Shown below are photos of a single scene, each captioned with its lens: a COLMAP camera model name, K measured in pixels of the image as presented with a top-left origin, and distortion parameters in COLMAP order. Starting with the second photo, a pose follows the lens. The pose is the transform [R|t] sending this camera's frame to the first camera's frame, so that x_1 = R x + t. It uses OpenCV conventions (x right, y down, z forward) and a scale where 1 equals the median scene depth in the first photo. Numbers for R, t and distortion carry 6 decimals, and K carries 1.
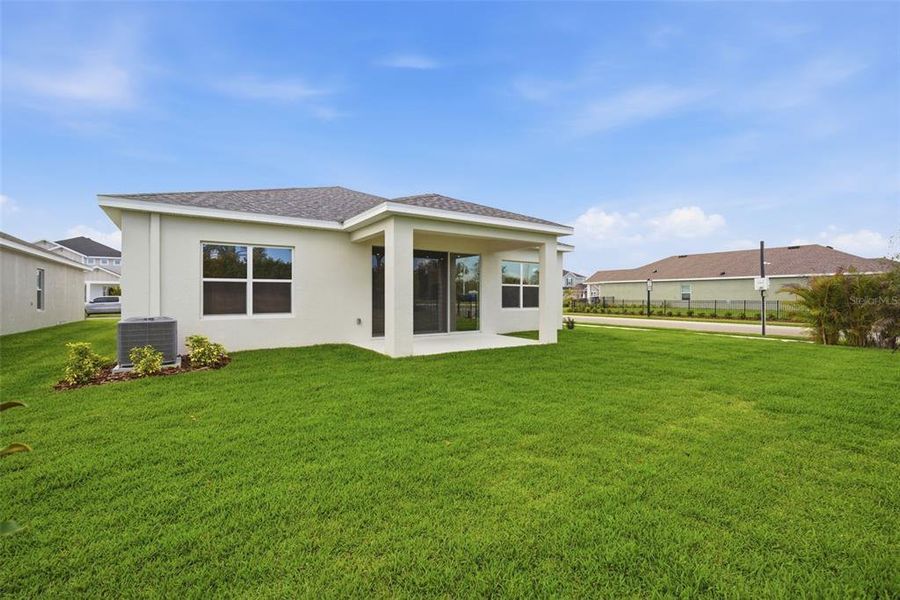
lens RADIAL K [[395.7, 0, 455.3], [0, 395.7, 298.8], [0, 0, 1]] dist [-0.002206, 0.000169]
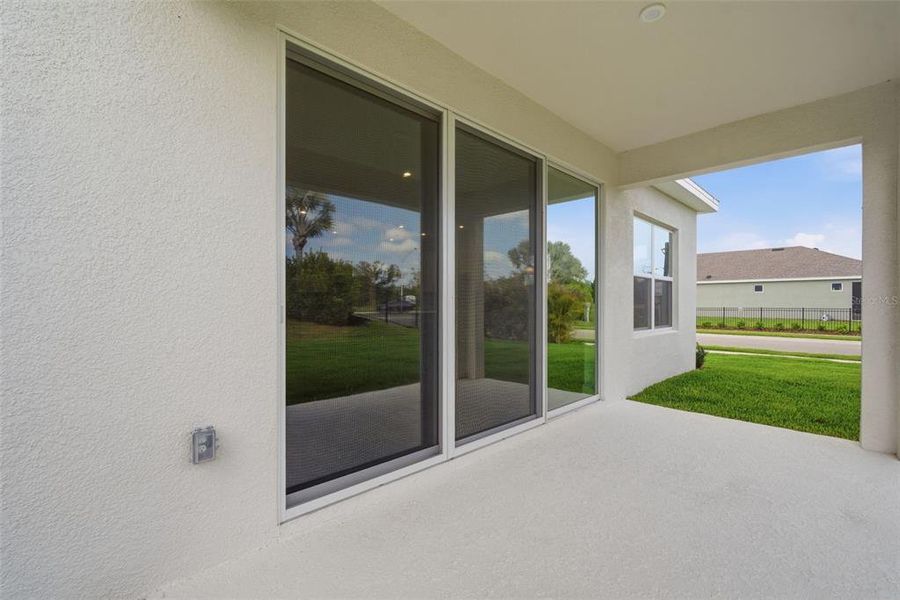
lens RADIAL K [[395.7, 0, 455.3], [0, 395.7, 298.8], [0, 0, 1]] dist [-0.002206, 0.000169]
pose [[0.980284, 0.000622, 0.197592, -0.064348], [0.003430, 0.999791, -0.020161, 0.000440], [-0.197563, 0.020442, 0.980077, 0.302643]]
